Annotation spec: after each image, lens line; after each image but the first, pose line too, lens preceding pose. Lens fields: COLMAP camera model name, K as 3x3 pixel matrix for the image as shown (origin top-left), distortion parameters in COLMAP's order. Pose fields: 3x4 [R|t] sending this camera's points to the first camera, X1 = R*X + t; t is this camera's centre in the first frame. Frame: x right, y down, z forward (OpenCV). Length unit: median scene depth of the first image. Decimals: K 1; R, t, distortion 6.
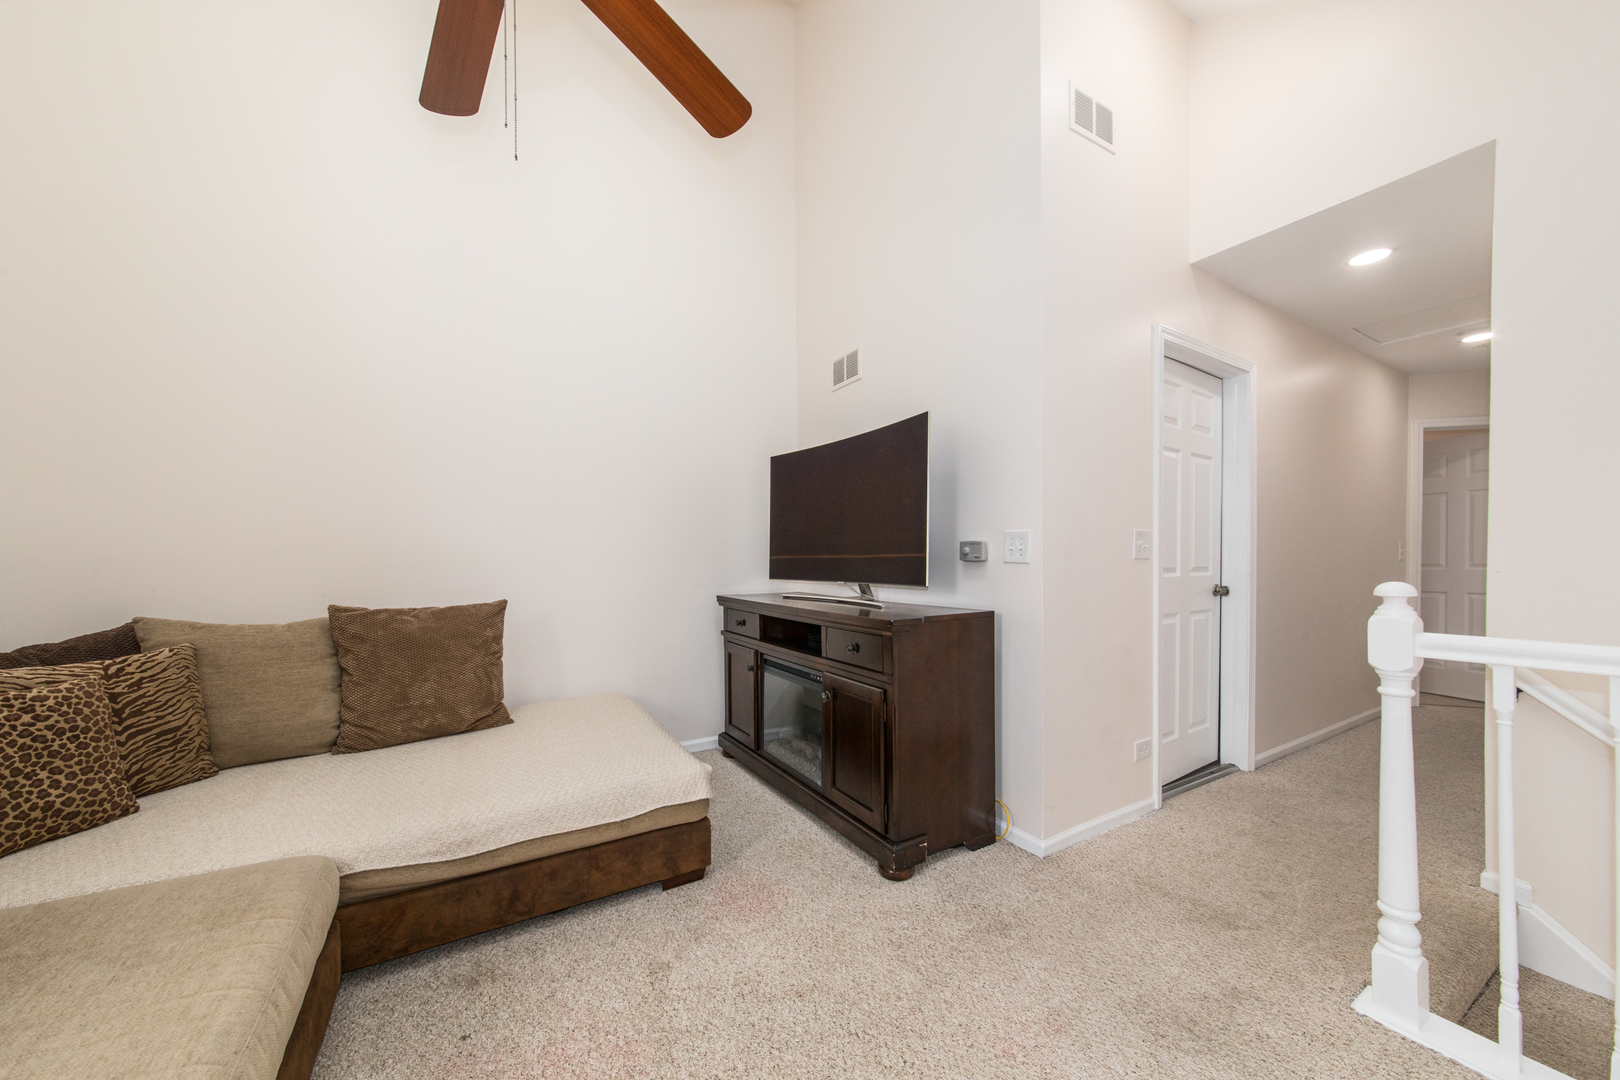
lens RADIAL K [[582.3, 0, 808.8], [0, 582.3, 564.1], [0, 0, 1]] dist [0.001191, 0.000350]
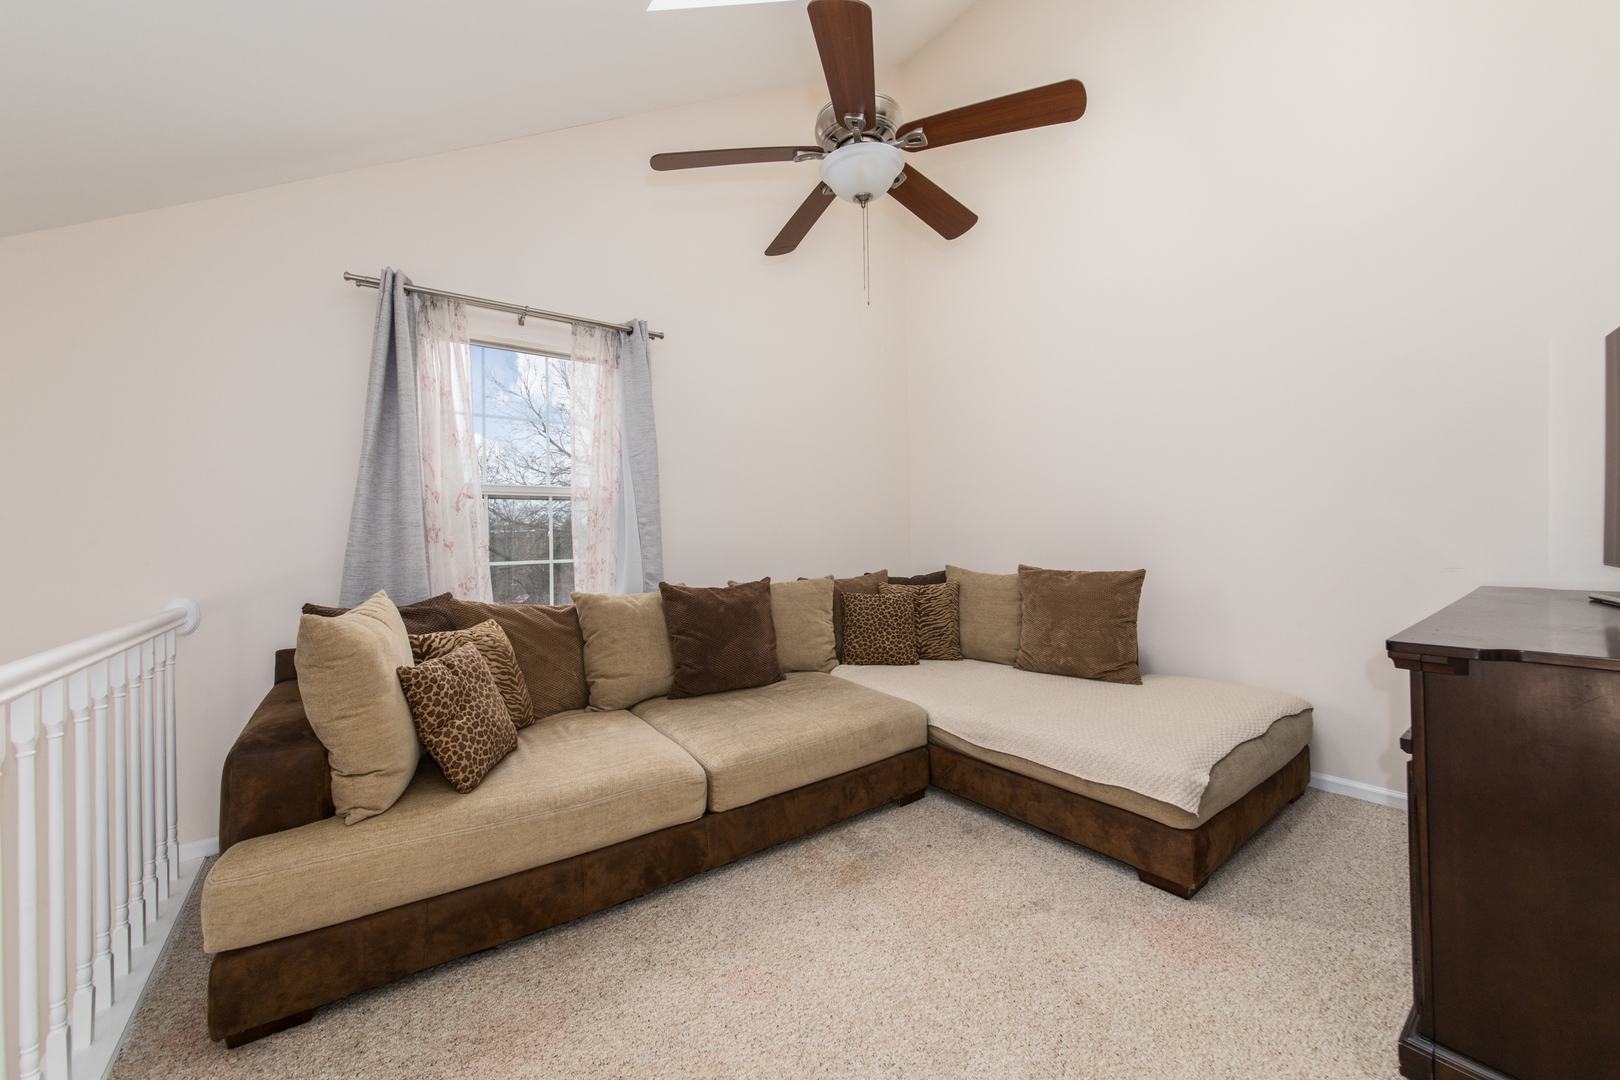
lens RADIAL K [[617.5, 0, 817.8], [0, 617.5, 516.4], [0, 0, 1]] dist [-0.009751, 0.000012]
pose [[0.126464, -0.024752, -0.991662, 0.732695], [0.001344, 0.999692, -0.024781, -0.013184], [0.991970, 0.001801, 0.126458, 0.364316]]
